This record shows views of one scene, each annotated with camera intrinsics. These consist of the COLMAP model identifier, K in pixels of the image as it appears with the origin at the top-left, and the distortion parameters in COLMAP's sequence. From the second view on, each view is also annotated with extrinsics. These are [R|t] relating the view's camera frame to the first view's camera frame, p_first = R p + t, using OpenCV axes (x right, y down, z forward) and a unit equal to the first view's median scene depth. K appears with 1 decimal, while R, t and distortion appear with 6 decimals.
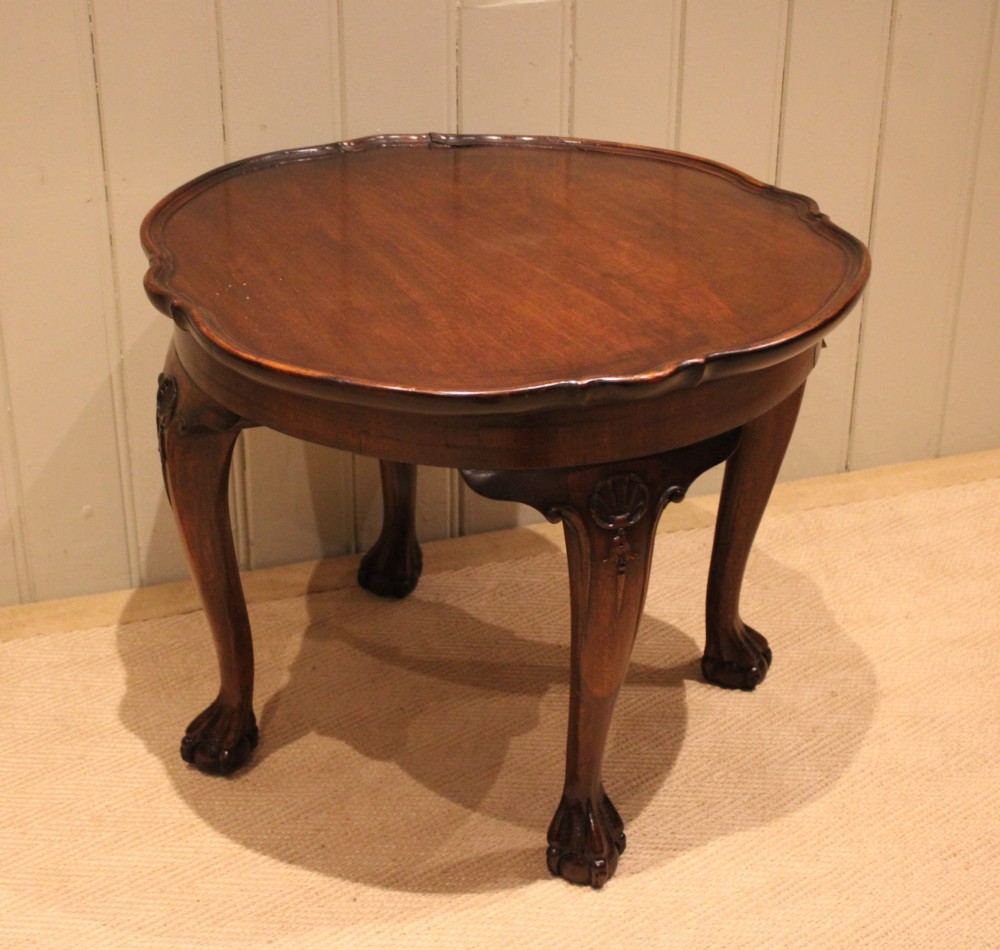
lens RADIAL K [[1980.3, 0, 370.1], [0, 1980.3, 501.9], [0, 0, 1]] dist [-0.060448, 0.000000]
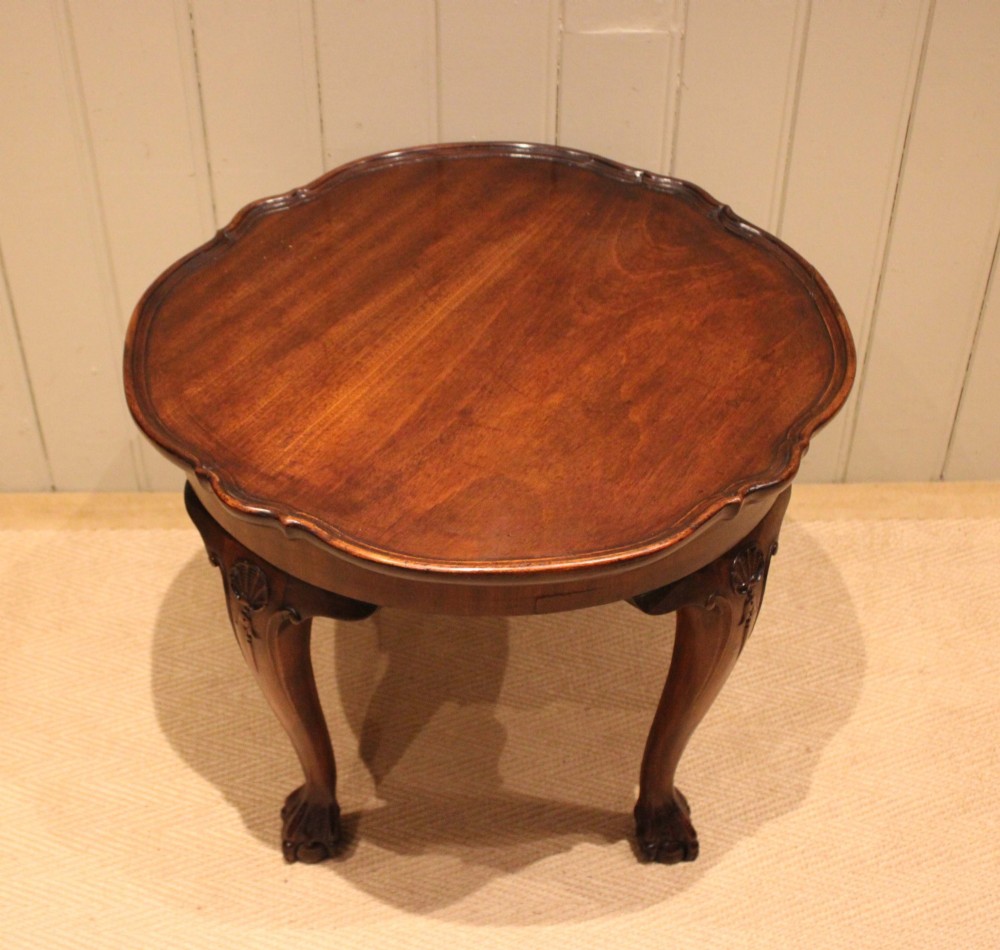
lens RADIAL K [[1669.3, 0, 392.3], [0, 1669.3, 503.0], [0, 0, 1]] dist [-0.088175, 0.000000]
pose [[0.959112, 0.185270, -0.213961, 0.197342], [-0.129245, 0.959252, 0.251261, -0.234299], [0.251794, -0.213334, 0.943975, 0.147420]]
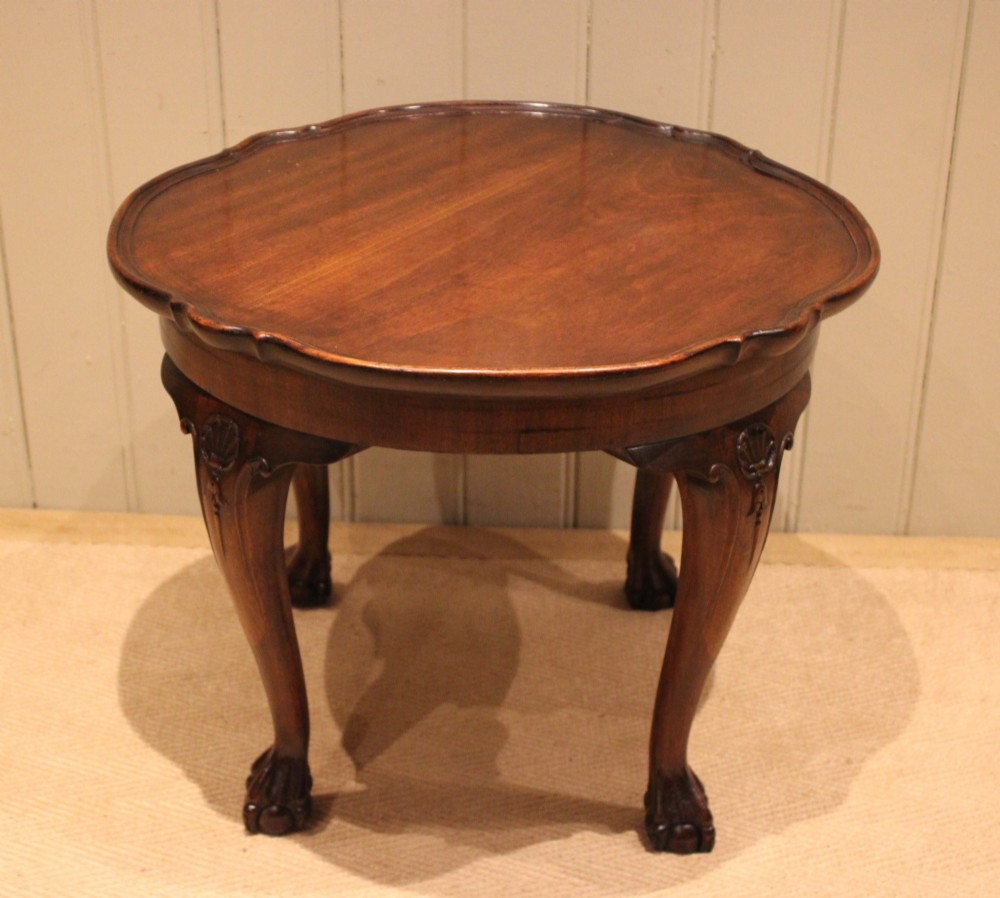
lens RADIAL K [[1951.6, 0, 435.3], [0, 1951.6, 490.1], [0, 0, 1]] dist [-0.055157, 0.000000]
pose [[0.944506, 0.177470, -0.276430, 0.297282], [-0.175389, 0.983964, 0.032441, -0.024854], [0.277755, 0.017842, 0.960486, 0.070410]]
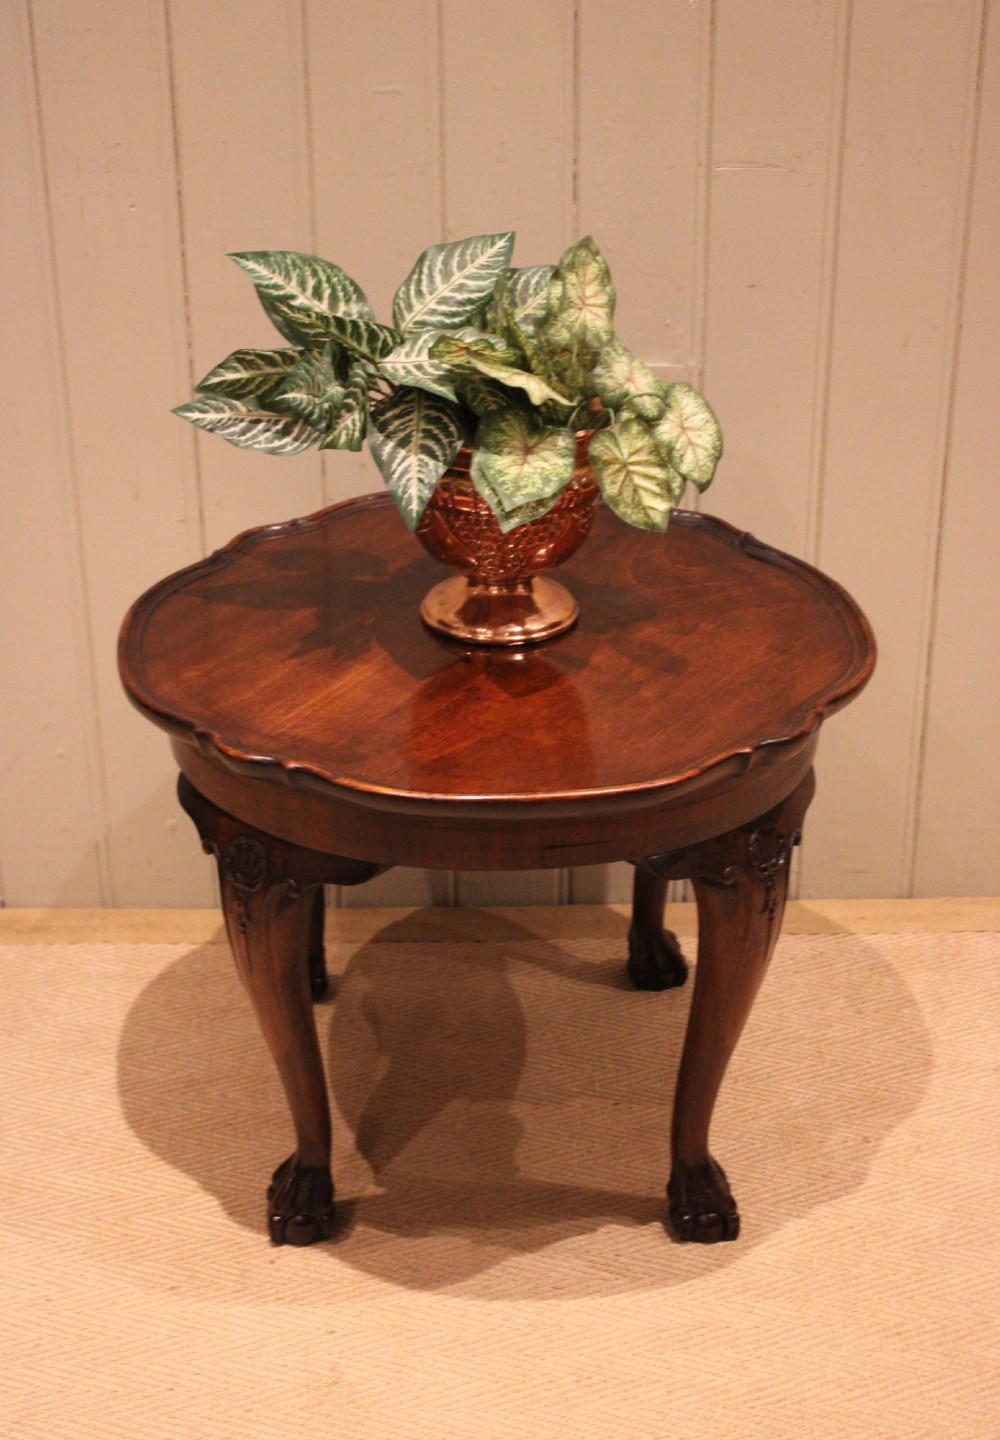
lens RADIAL K [[2380.0, 0, 465.5], [0, 2380.0, 725.4], [0, 0, 1]] dist [-0.017698, 0.000000]
pose [[0.965569, 0.132684, -0.223764, 0.292899], [-0.136095, 0.990696, 0.000180, -0.073828], [0.221706, 0.030279, 0.974643, -0.142651]]
